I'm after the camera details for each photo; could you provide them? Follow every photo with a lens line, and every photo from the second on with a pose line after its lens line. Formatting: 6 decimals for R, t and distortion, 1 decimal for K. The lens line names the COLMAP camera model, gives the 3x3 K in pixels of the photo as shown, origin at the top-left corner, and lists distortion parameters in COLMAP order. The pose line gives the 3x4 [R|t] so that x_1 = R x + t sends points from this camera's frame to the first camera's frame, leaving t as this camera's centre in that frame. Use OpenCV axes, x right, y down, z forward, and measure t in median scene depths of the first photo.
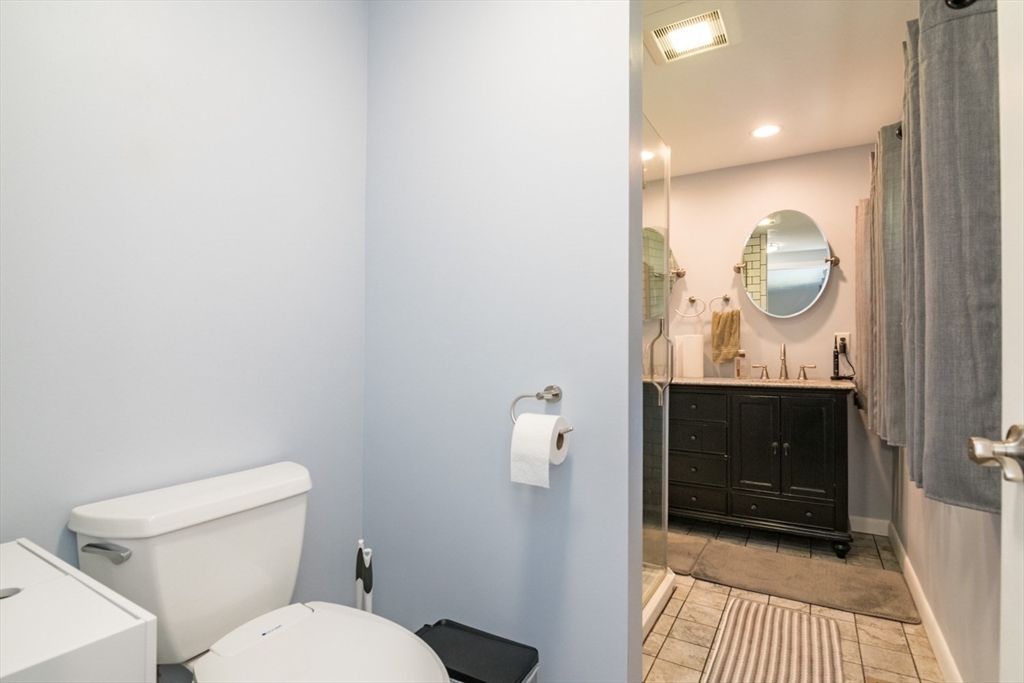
lens RADIAL K [[493.7, 0, 502.9], [0, 493.7, 348.0], [0, 0, 1]] dist [-0.016113, -0.000850]
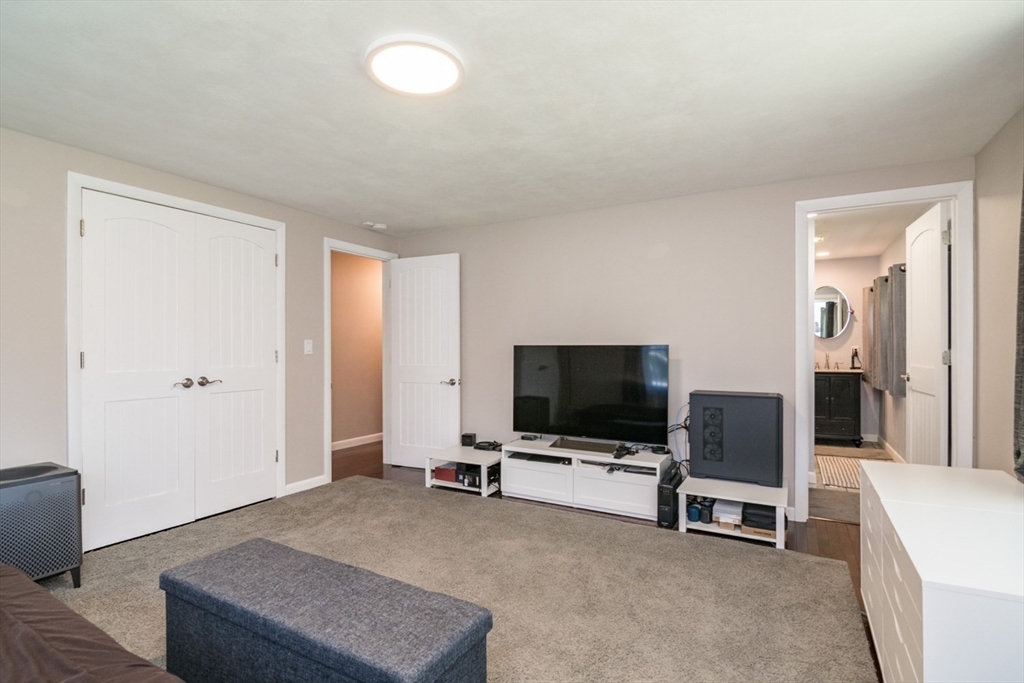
lens RADIAL K [[493.7, 0, 502.9], [0, 493.7, 348.0], [0, 0, 1]] dist [-0.016113, -0.000850]
pose [[0.999287, -0.002489, 0.037672, -0.899220], [0.002257, 0.999978, 0.006211, -0.041032], [-0.037687, -0.006122, 0.999271, -1.042368]]
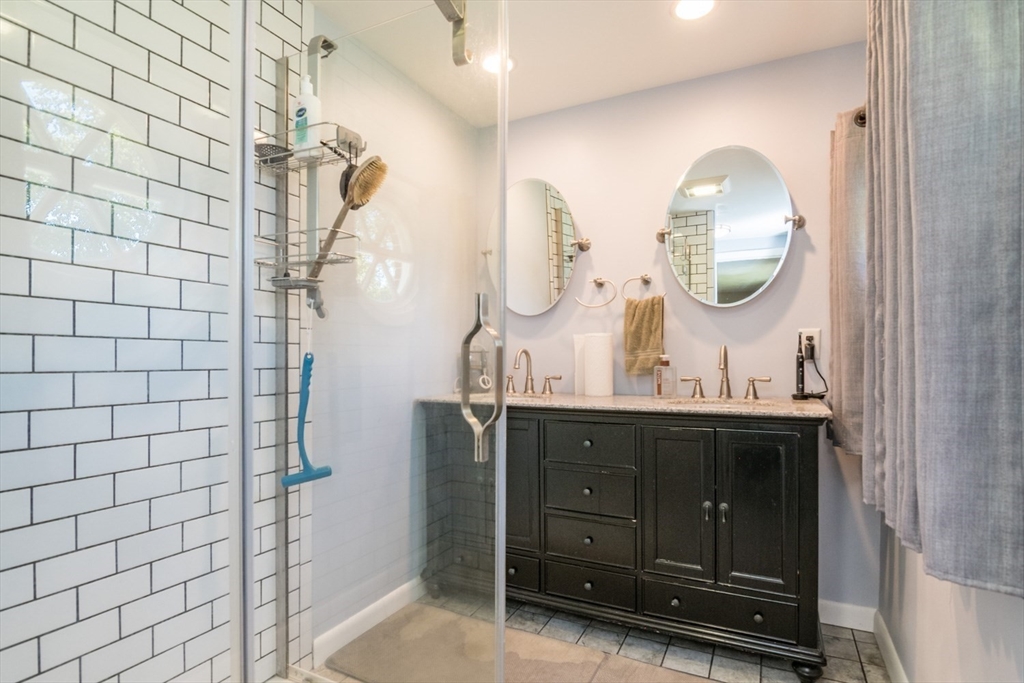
lens RADIAL K [[496.0, 0, 510.3], [0, 496.0, 363.9], [0, 0, 1]] dist [-0.014336, 0.000106]
pose [[0.997198, -0.005388, 0.074609, 0.237975], [0.004238, 0.999870, 0.015564, 0.004893], [-0.074683, -0.015204, 0.997091, 0.362002]]
